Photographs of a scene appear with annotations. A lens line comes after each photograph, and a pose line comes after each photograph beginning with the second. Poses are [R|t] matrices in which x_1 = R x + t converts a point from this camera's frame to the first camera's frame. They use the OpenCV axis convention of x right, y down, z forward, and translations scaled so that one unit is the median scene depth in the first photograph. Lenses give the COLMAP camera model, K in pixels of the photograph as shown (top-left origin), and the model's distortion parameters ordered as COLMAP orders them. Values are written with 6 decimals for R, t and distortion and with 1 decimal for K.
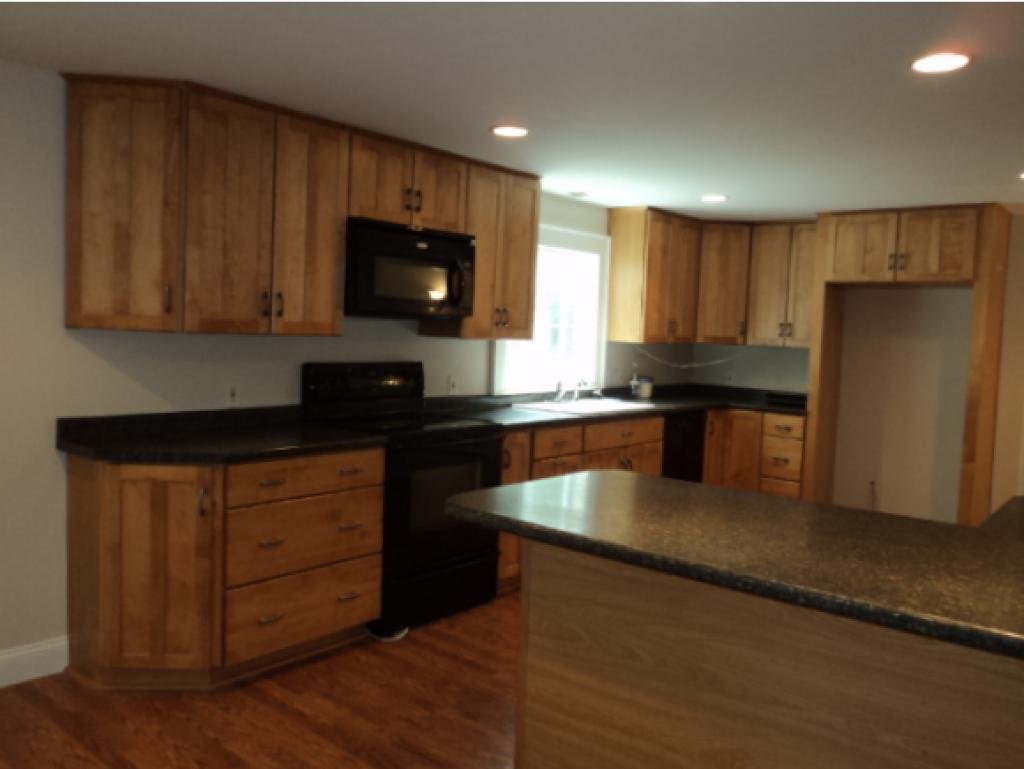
lens RADIAL K [[850.4, 0, 511.3], [0, 850.4, 383.8], [0, 0, 1]] dist [-0.002300, 0.002678]
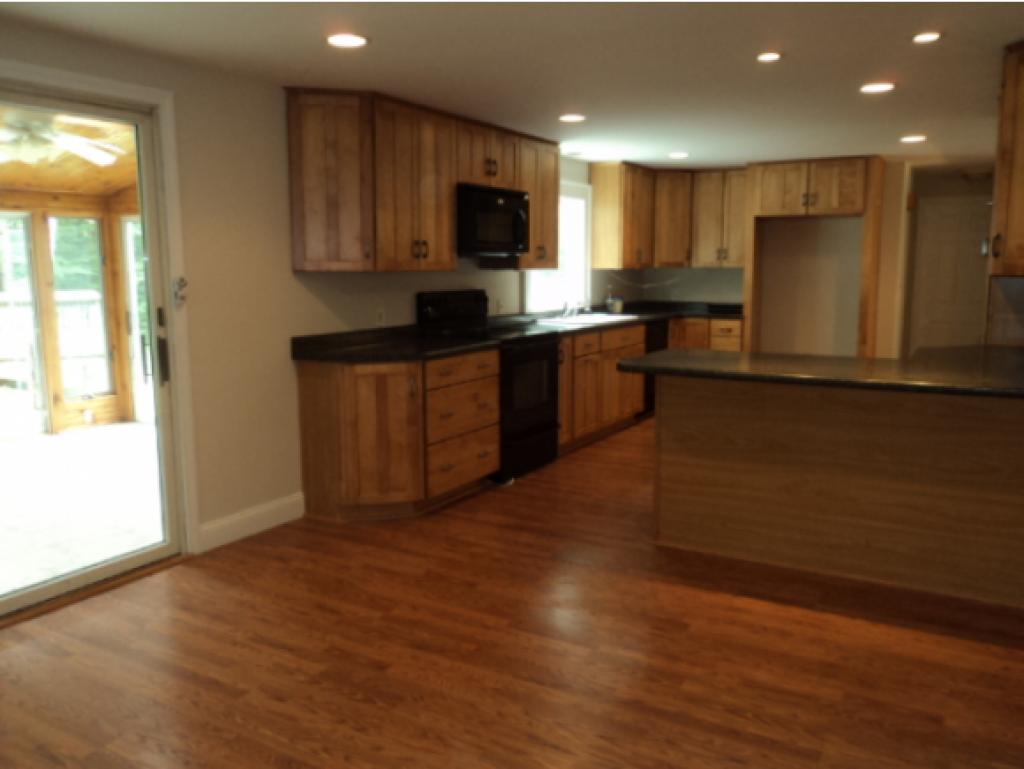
lens RADIAL K [[850.4, 0, 512.8], [0, 850.4, 381.2], [0, 0, 1]] dist [-0.002300, 0.002678]
pose [[0.985226, -0.063639, 0.158999, -0.294717], [0.051890, 0.995681, 0.076986, 0.017536], [-0.163211, -0.067598, 0.984273, -0.327596]]
